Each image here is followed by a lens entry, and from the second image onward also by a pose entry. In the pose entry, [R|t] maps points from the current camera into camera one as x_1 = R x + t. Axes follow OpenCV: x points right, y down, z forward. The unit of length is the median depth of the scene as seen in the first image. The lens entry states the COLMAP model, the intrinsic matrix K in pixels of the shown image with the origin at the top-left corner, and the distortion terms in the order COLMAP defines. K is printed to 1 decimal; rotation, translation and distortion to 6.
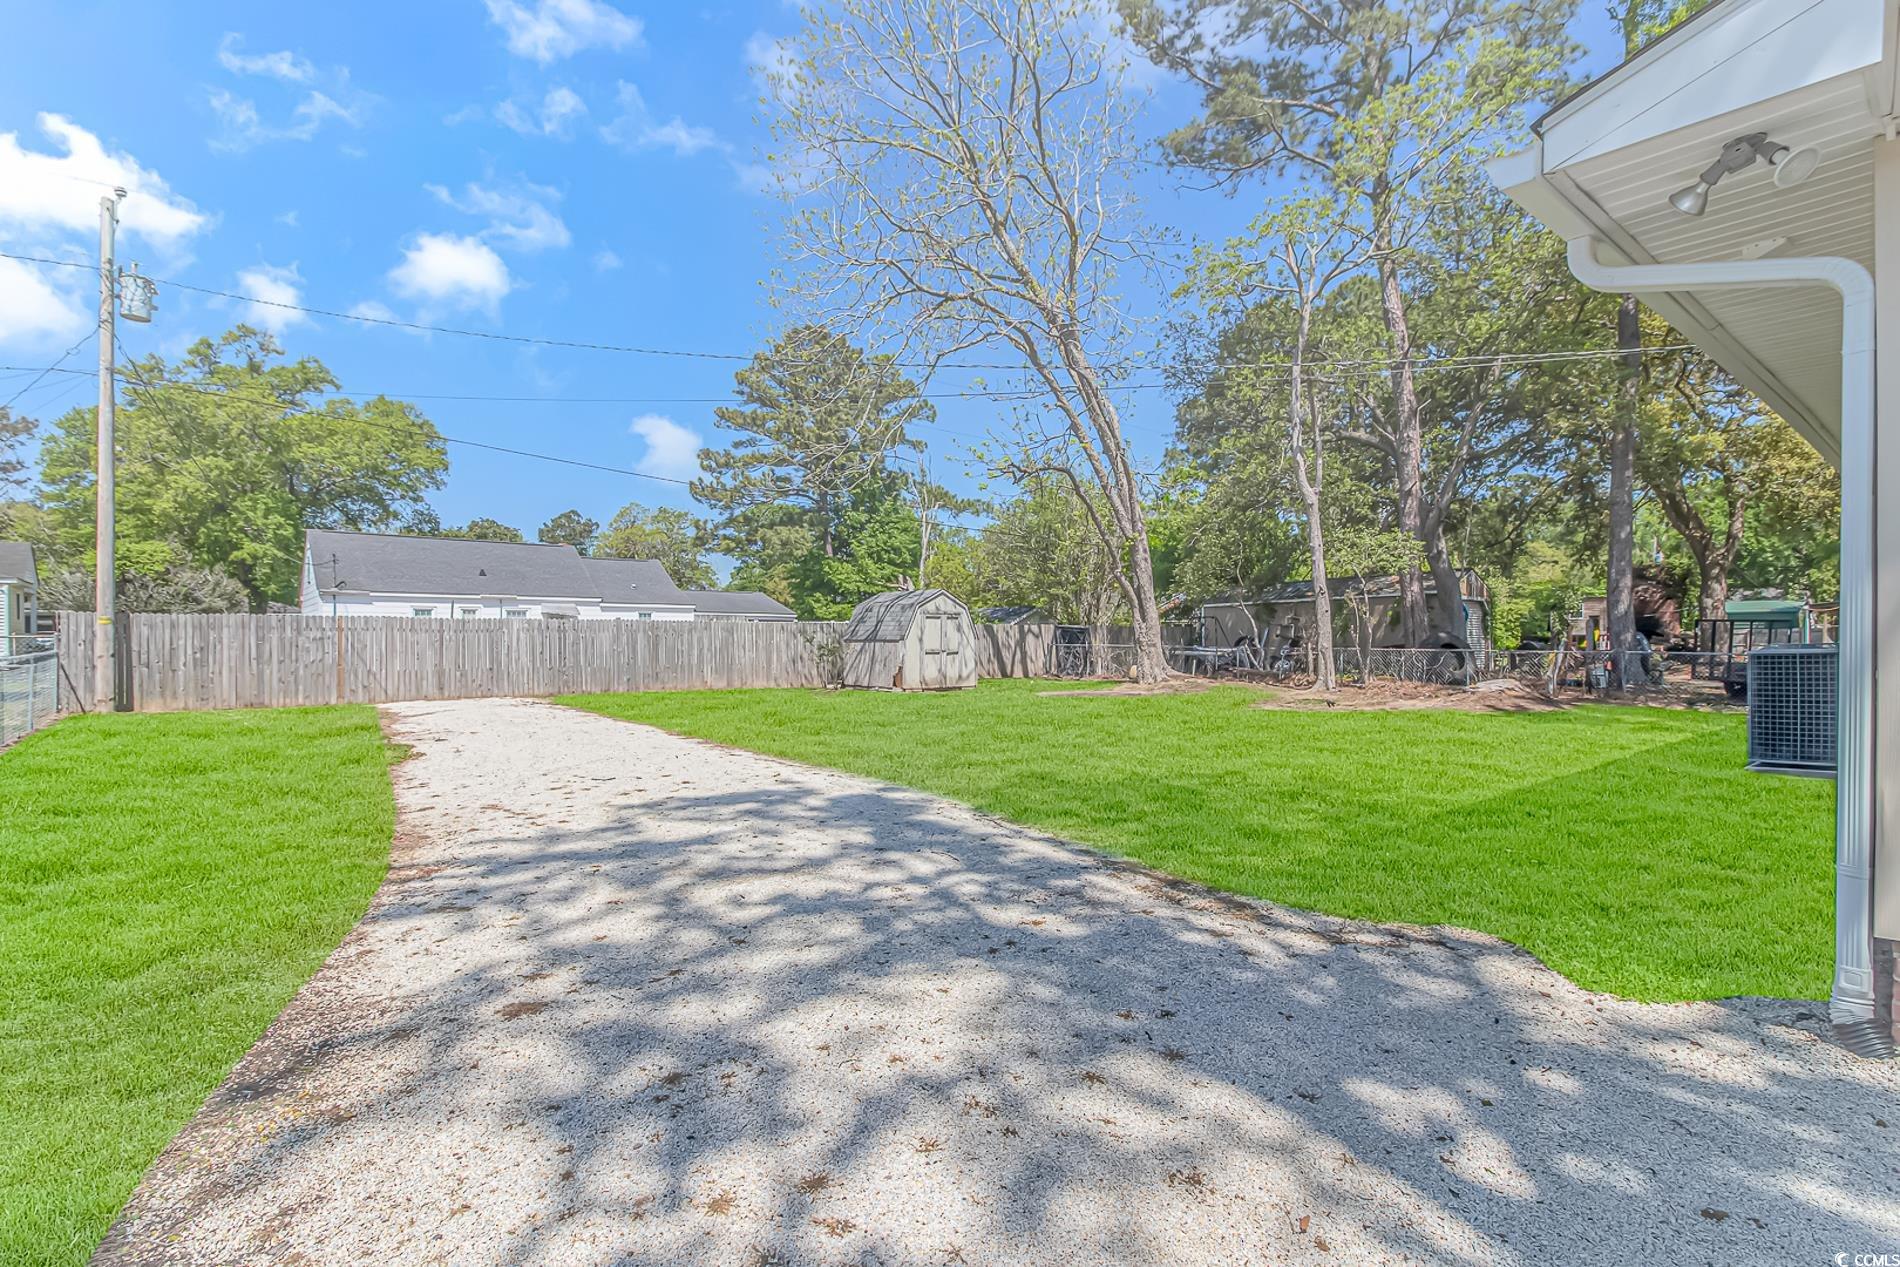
lens RADIAL K [[889.0, 0, 950.1], [0, 889.0, 643.0], [0, 0, 1]] dist [0.008907, -0.014095]
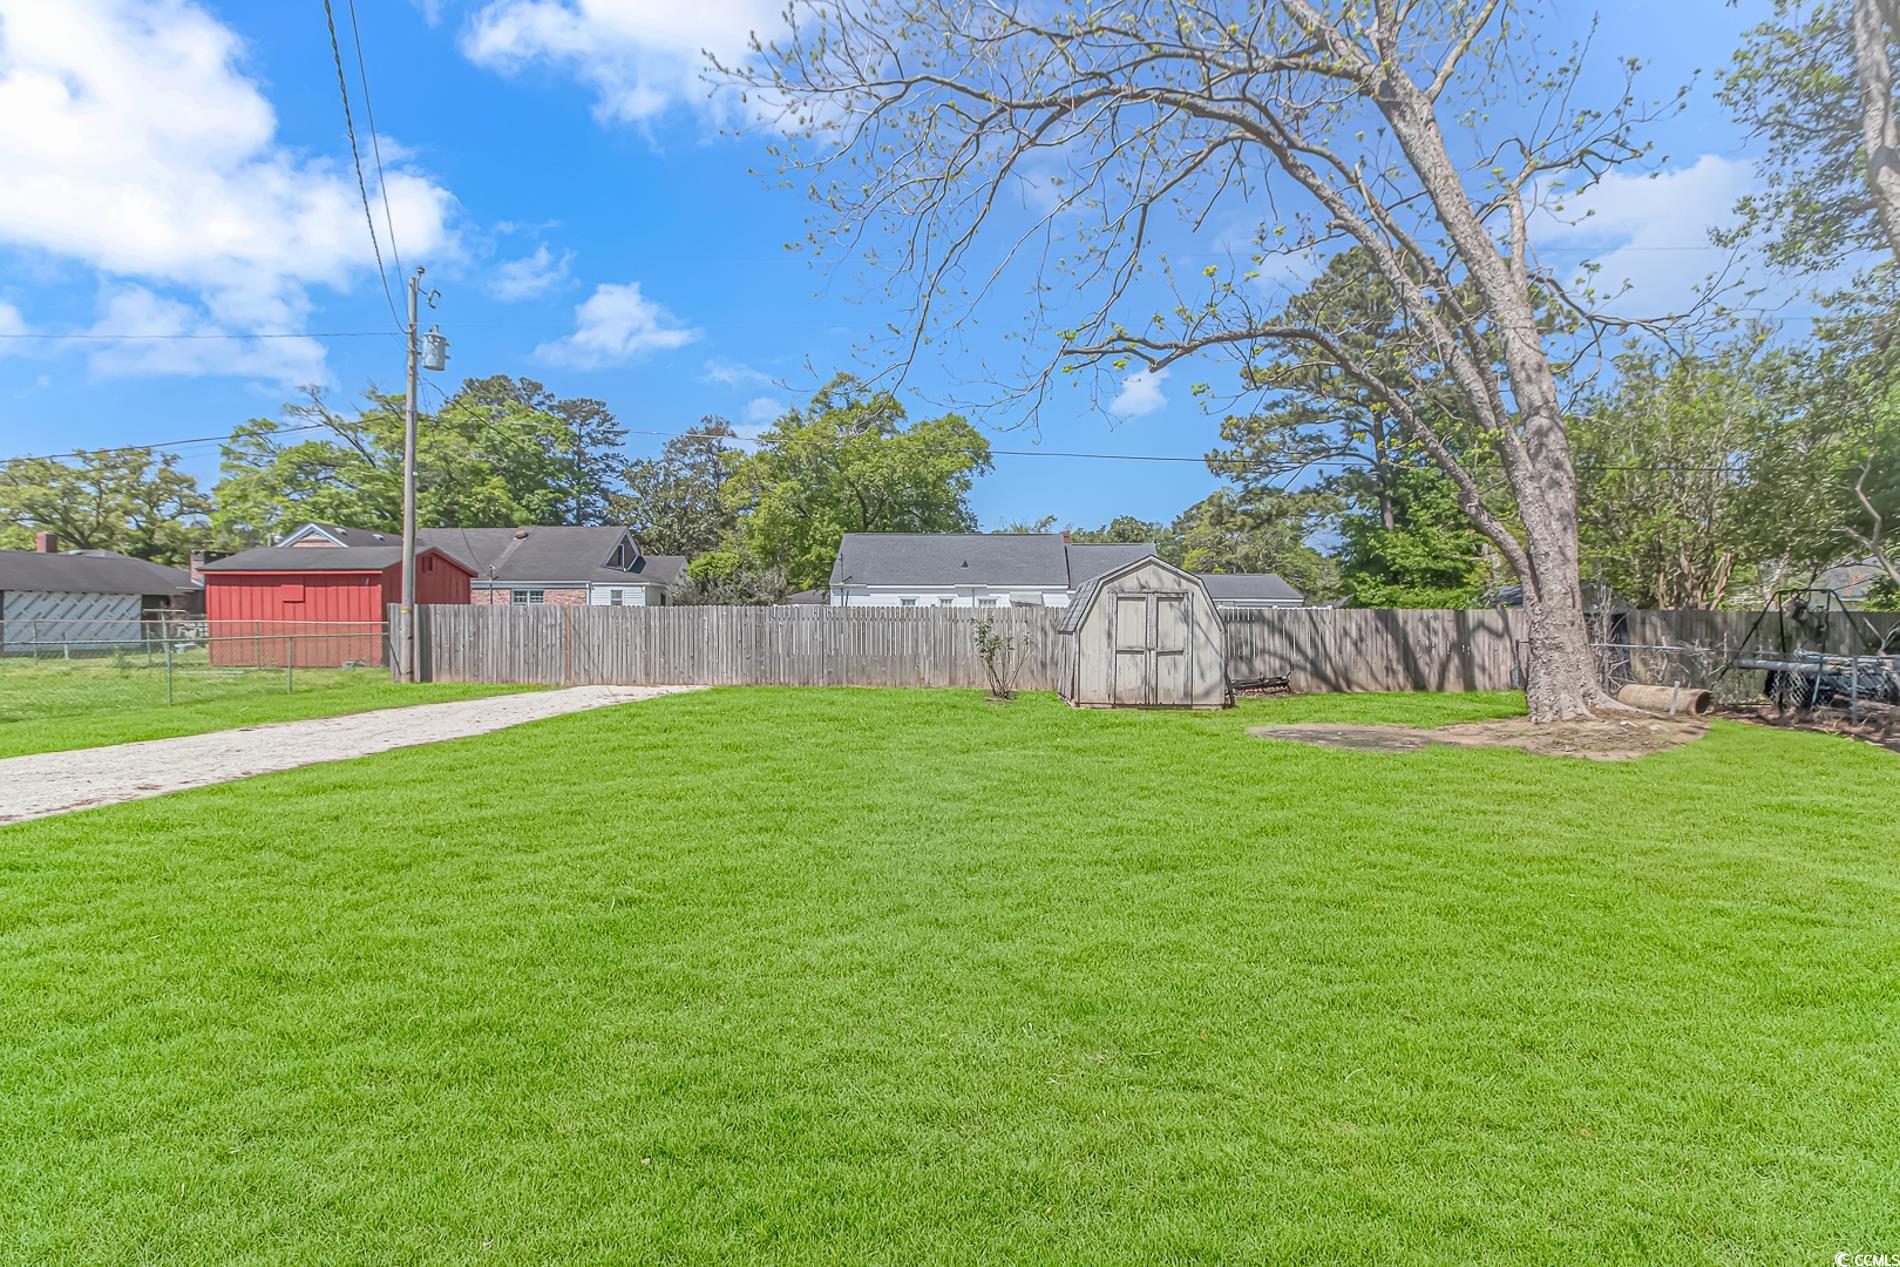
lens RADIAL K [[880.1, 0, 956.4], [0, 880.1, 628.0], [0, 0, 1]] dist [0.001950, -0.000349]
pose [[0.731308, 0.007243, -0.682009, 0.246746], [-0.009995, 0.999950, -0.000098, -0.003979], [0.681974, 0.006889, 0.731344, 0.313634]]
